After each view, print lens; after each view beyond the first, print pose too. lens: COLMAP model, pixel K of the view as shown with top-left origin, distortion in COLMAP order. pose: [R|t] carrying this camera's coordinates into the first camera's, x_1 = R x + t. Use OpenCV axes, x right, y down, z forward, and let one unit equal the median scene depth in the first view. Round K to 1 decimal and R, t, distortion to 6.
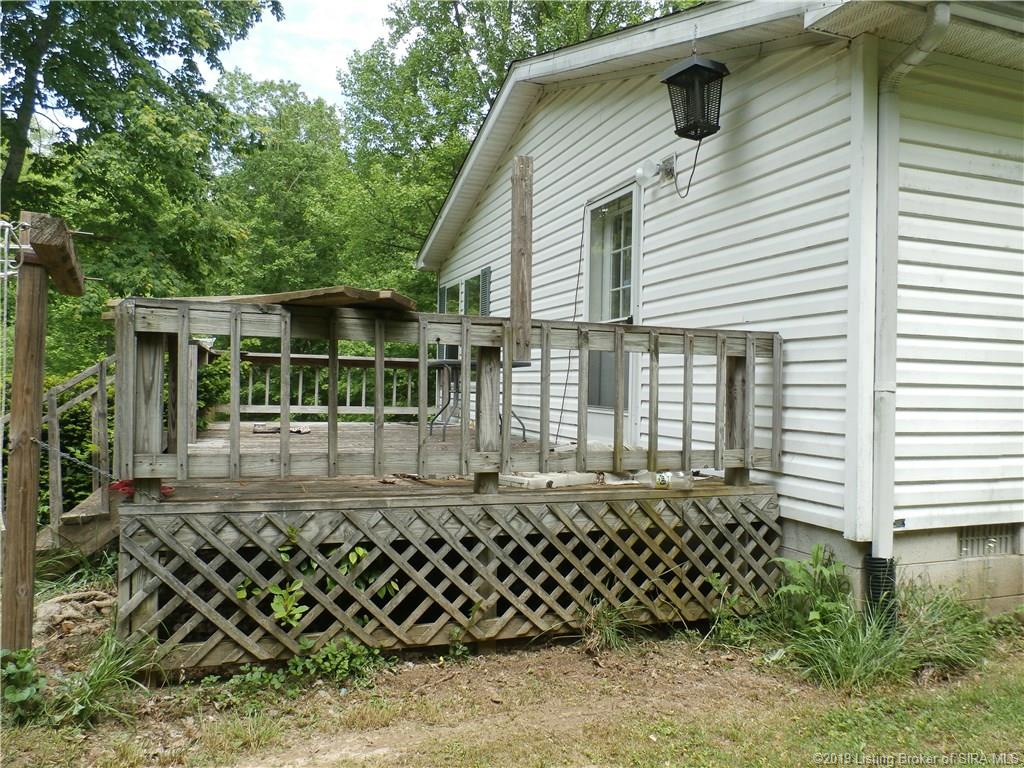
lens RADIAL K [[757.1, 0, 510.5], [0, 757.1, 380.0], [0, 0, 1]] dist [-0.015362, 0.005479]
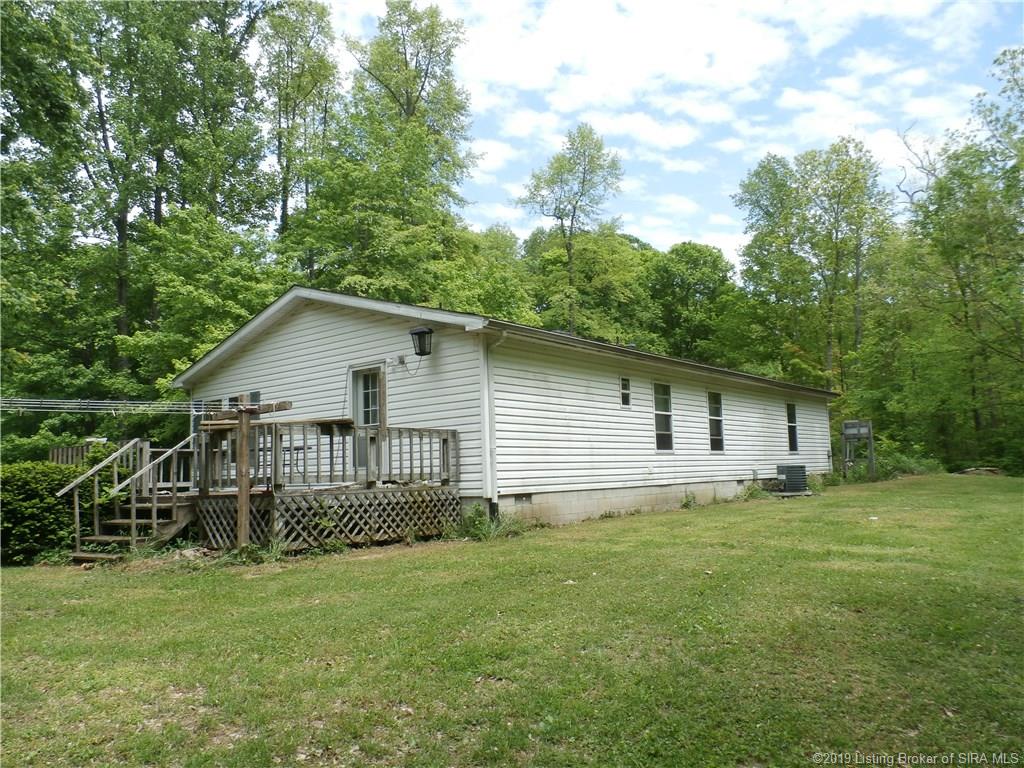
lens RADIAL K [[757.1, 0, 510.5], [0, 757.1, 380.0], [0, 0, 1]] dist [-0.015362, 0.005479]
pose [[0.851841, 0.017926, 0.523494, -1.037122], [0.045805, 0.993036, -0.108540, 0.072864], [-0.521794, 0.116438, 0.845087, -1.636505]]
